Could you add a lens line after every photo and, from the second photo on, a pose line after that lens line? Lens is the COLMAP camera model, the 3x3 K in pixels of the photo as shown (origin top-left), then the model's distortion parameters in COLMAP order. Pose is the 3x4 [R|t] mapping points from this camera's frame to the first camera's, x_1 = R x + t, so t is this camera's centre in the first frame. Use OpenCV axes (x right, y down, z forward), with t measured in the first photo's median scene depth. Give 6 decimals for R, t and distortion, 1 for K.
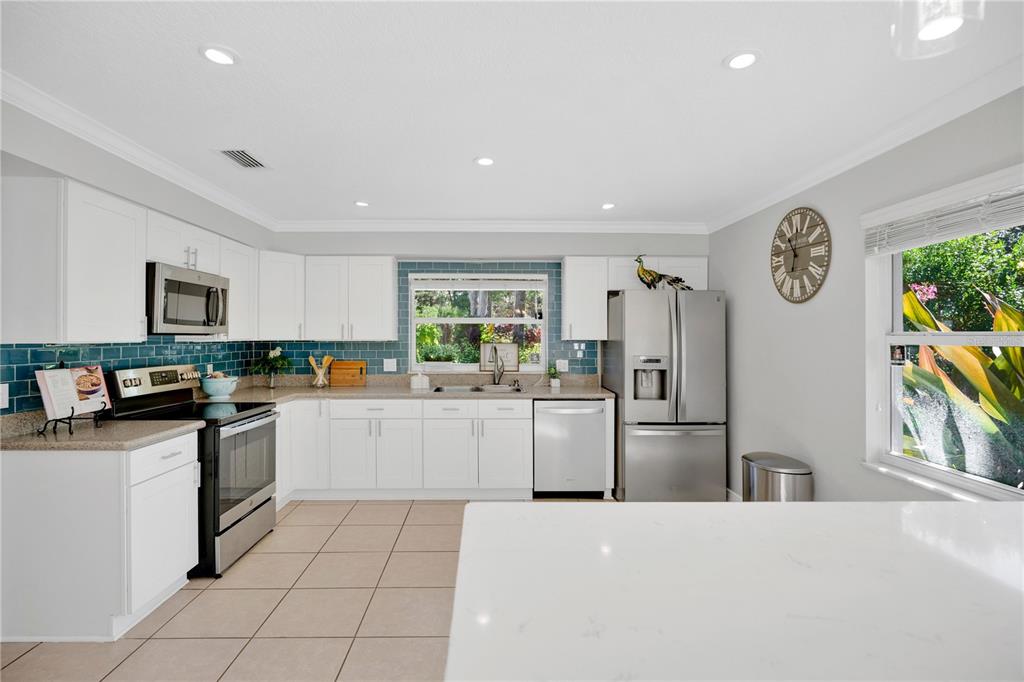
lens RADIAL K [[478.6, 0, 452.8], [0, 478.6, 338.3], [0, 0, 1]] dist [-0.000444, -0.000139]
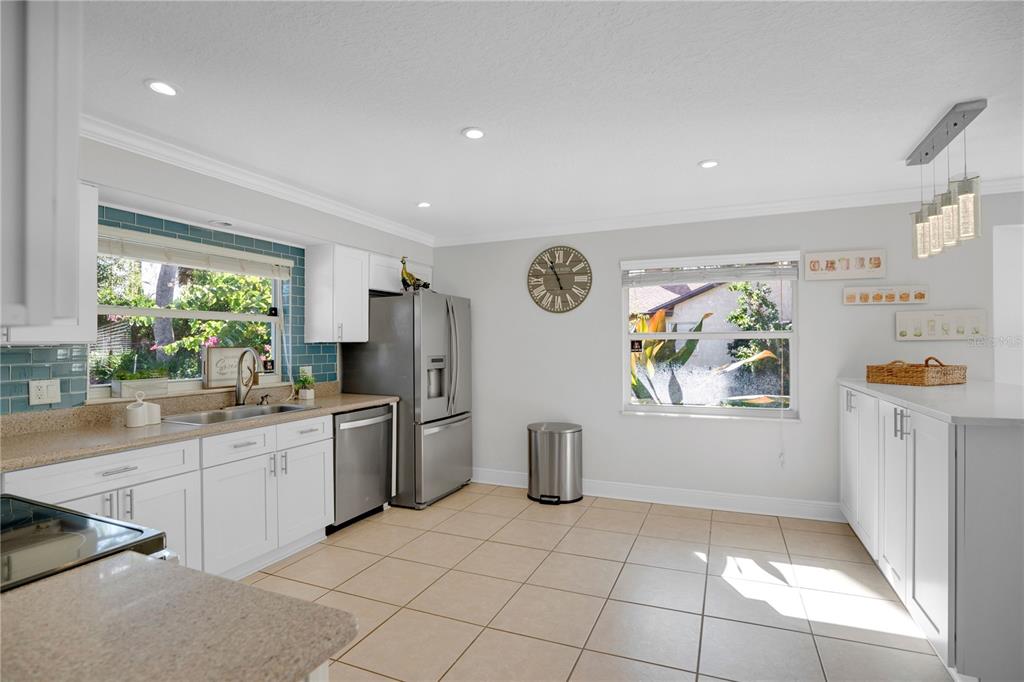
lens RADIAL K [[506.0, 0, 512.0], [0, 506.0, 341.0], [0, 0, 1]] dist [-0.001305, -0.000287]
pose [[0.401194, 0.000770, 0.915993, -0.649297], [0.011806, 0.999912, -0.006012, 0.015752], [-0.915917, 0.013227, 0.401150, 0.484177]]
